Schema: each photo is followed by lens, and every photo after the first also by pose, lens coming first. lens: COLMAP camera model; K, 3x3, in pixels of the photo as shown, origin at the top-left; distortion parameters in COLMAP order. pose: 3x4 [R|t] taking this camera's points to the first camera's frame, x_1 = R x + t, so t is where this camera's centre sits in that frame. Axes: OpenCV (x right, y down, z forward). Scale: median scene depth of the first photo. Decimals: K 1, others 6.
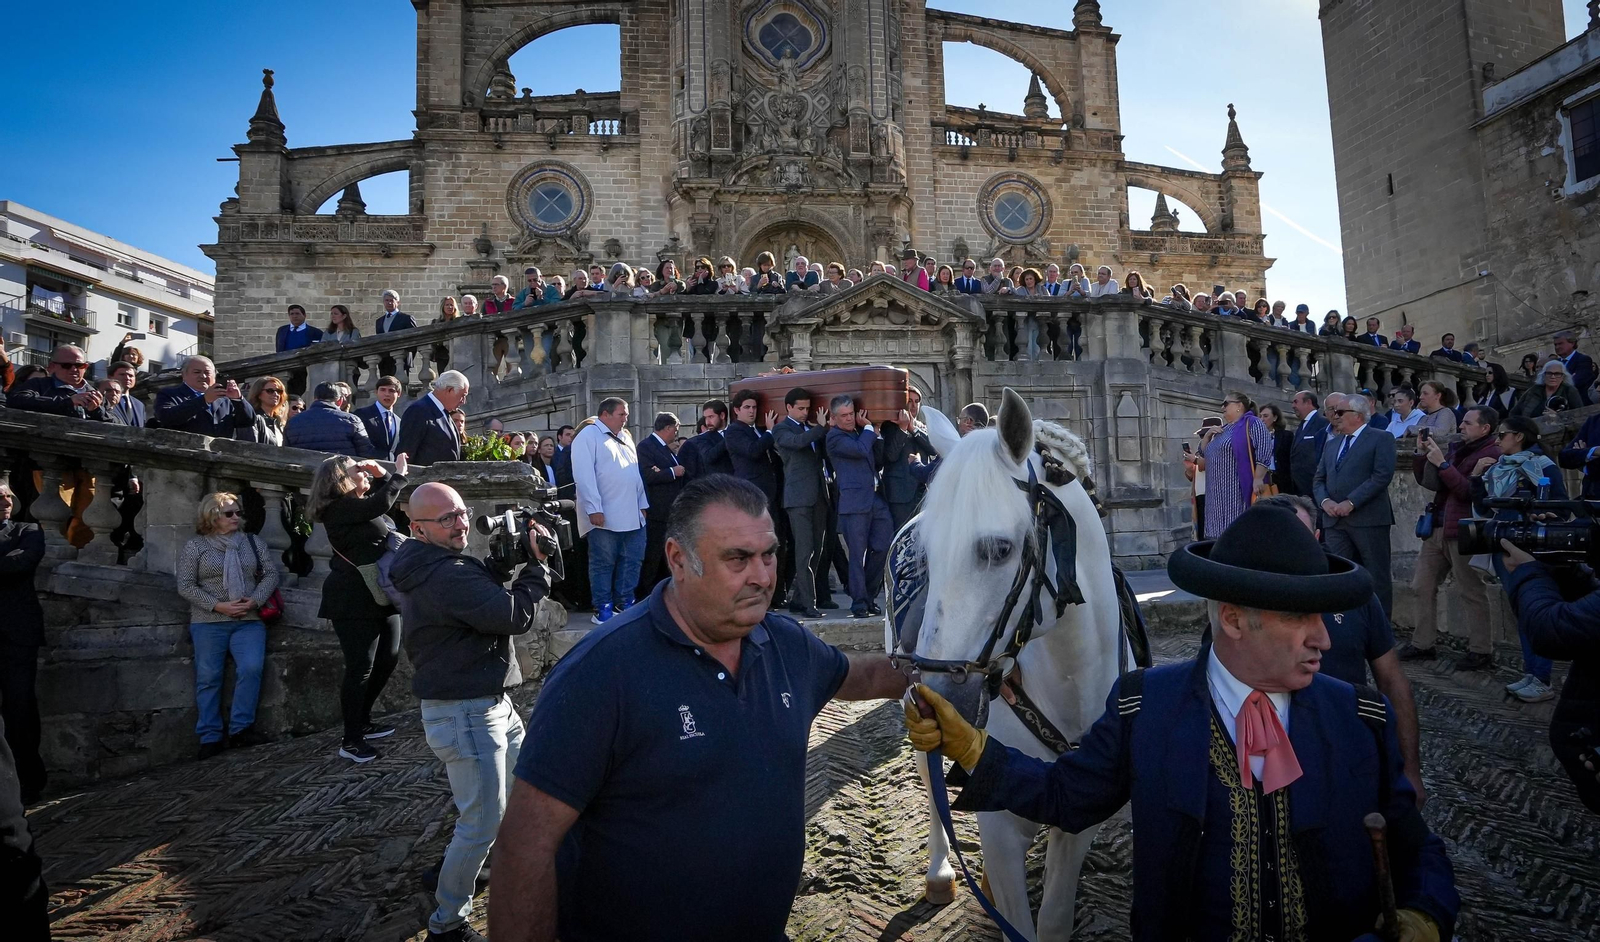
lens RADIAL K [[965.1, 0, 926.8], [0, 965.1, 512.2], [0, 0, 1]] dist [-0.054739, 0.025099]
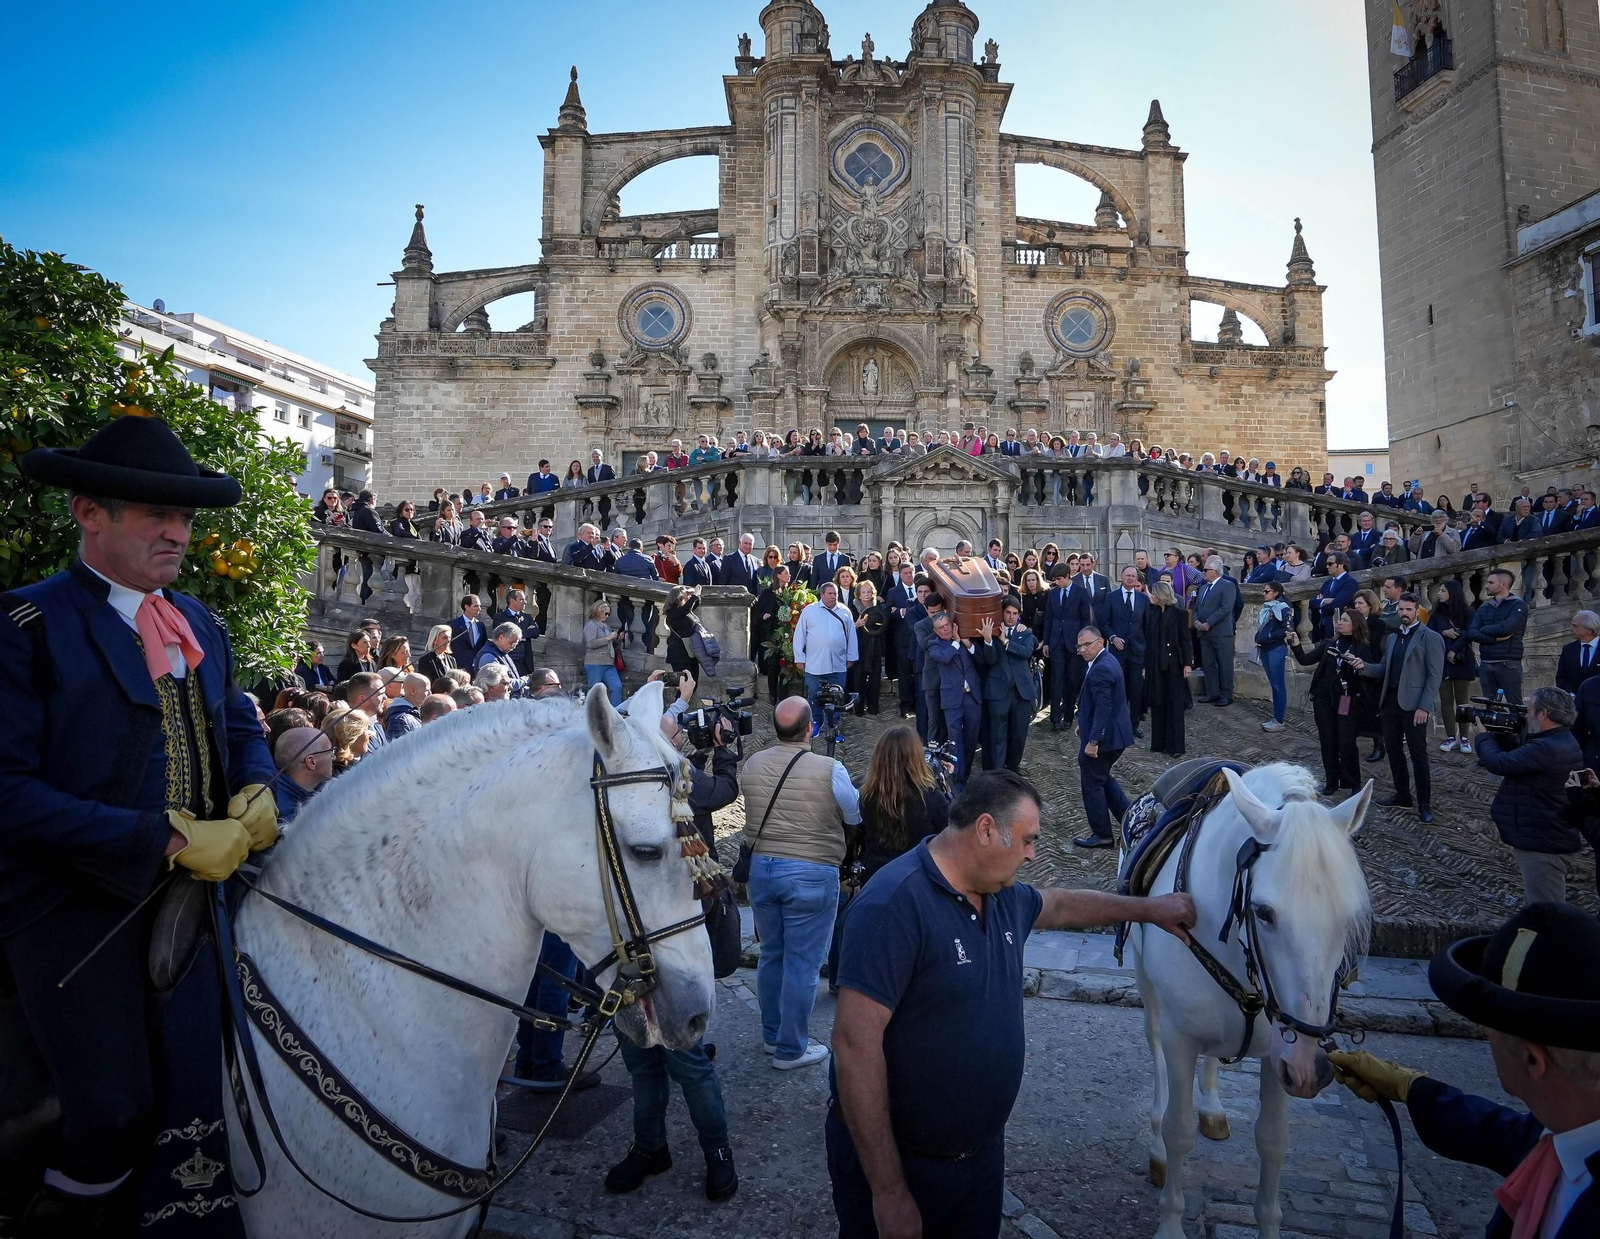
lens RADIAL K [[1013.7, 0, 871.9], [0, 1013.7, 617.4], [0, 0, 1]] dist [-0.057904, 0.026607]
pose [[0.992239, 0.032856, -0.119929, 0.009560], [-0.030955, 0.999364, 0.017677, -0.005508], [0.120433, -0.013827, 0.992625, -0.146629]]
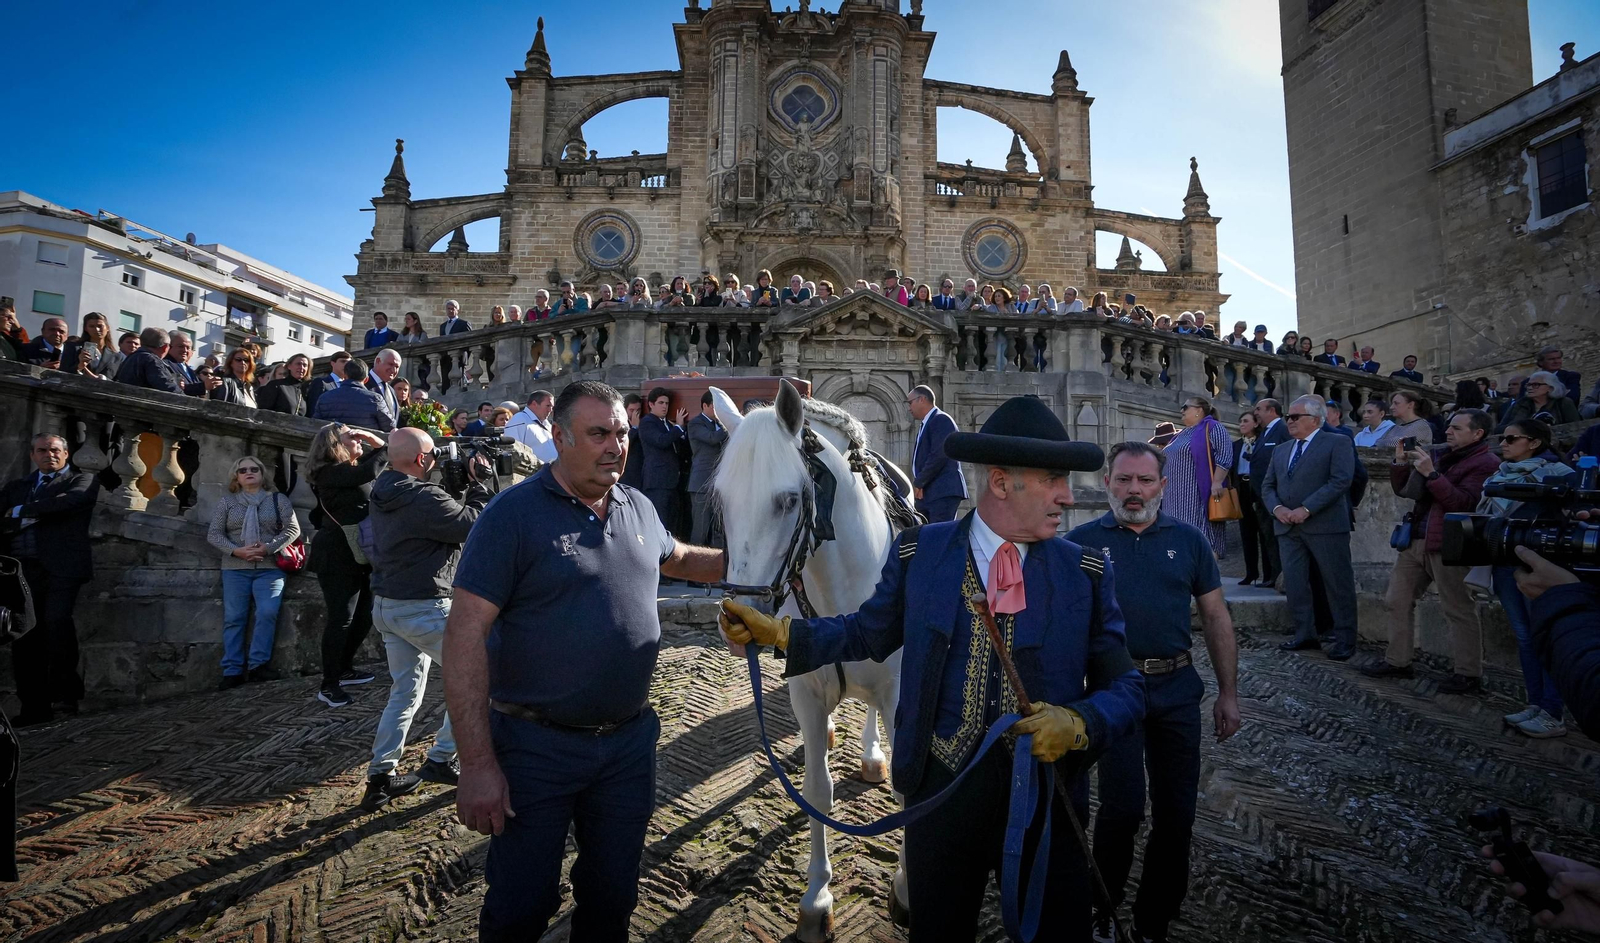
lens RADIAL K [[800.8, 0, 798.2], [0, 800.8, 501.4], [0, 0, 1]] dist [-0.049887, 0.019944]
pose [[0.989286, 0.042365, -0.139712, 0.005105], [-0.043277, 0.999057, -0.003496, 0.001289], [0.139432, 0.009504, 0.990186, 0.022477]]
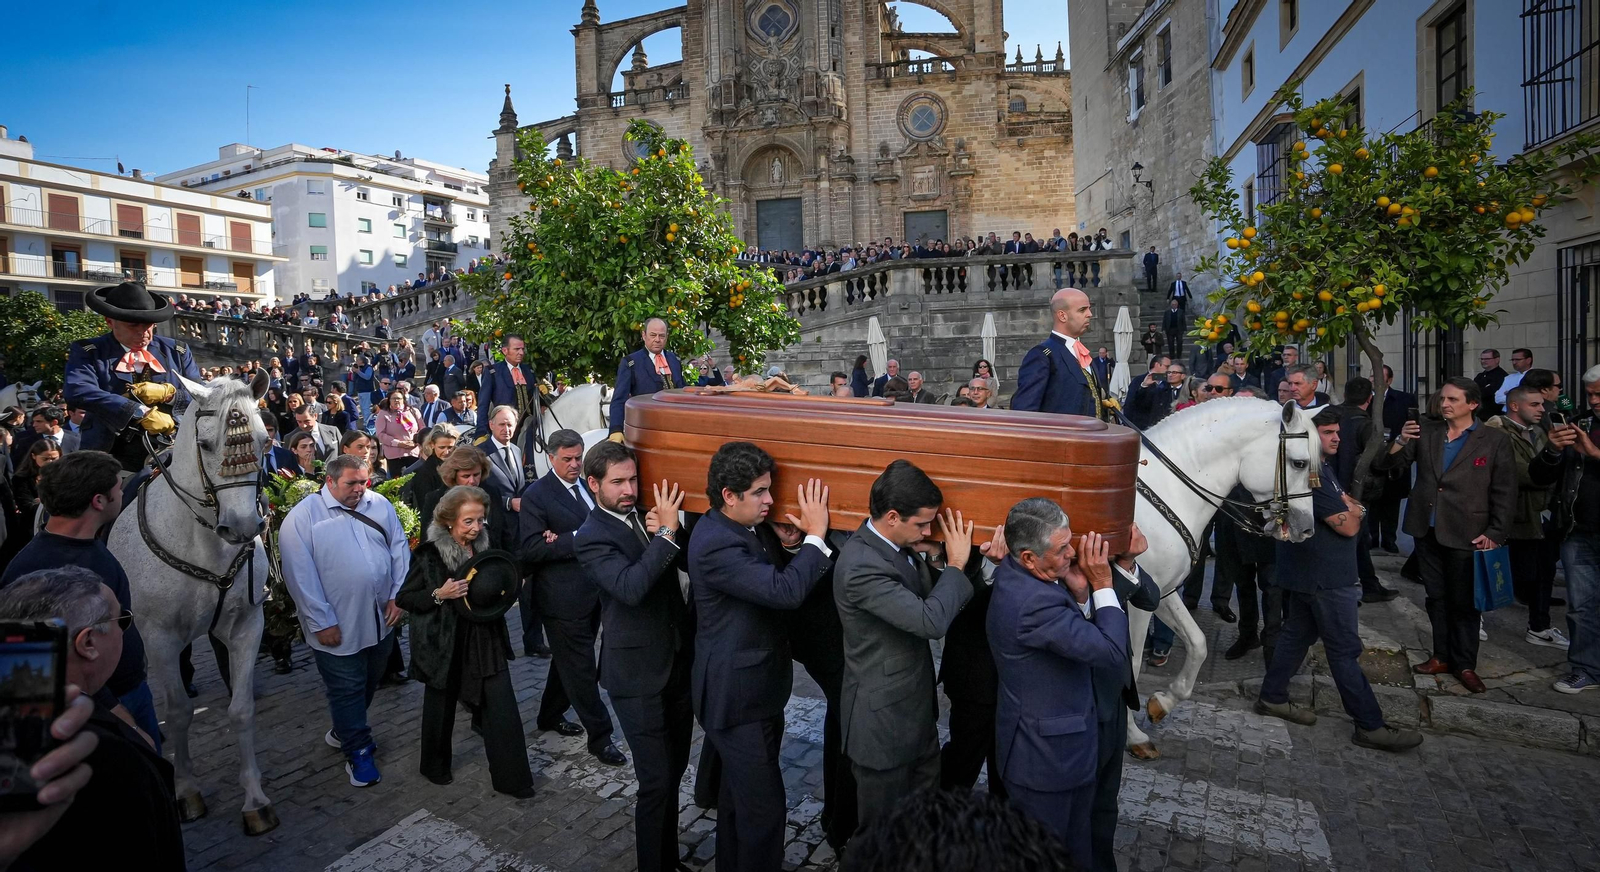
lens RADIAL K [[784.4, 0, 816.0], [0, 784.4, 404.5], [0, 0, 1]] dist [-0.039506, 0.018108]
pose [[0.934825, 0.028631, -0.353952, 0.419385], [0.016116, 0.992297, 0.122830, -0.024633], [0.354743, -0.120529, 0.927163, -0.269009]]
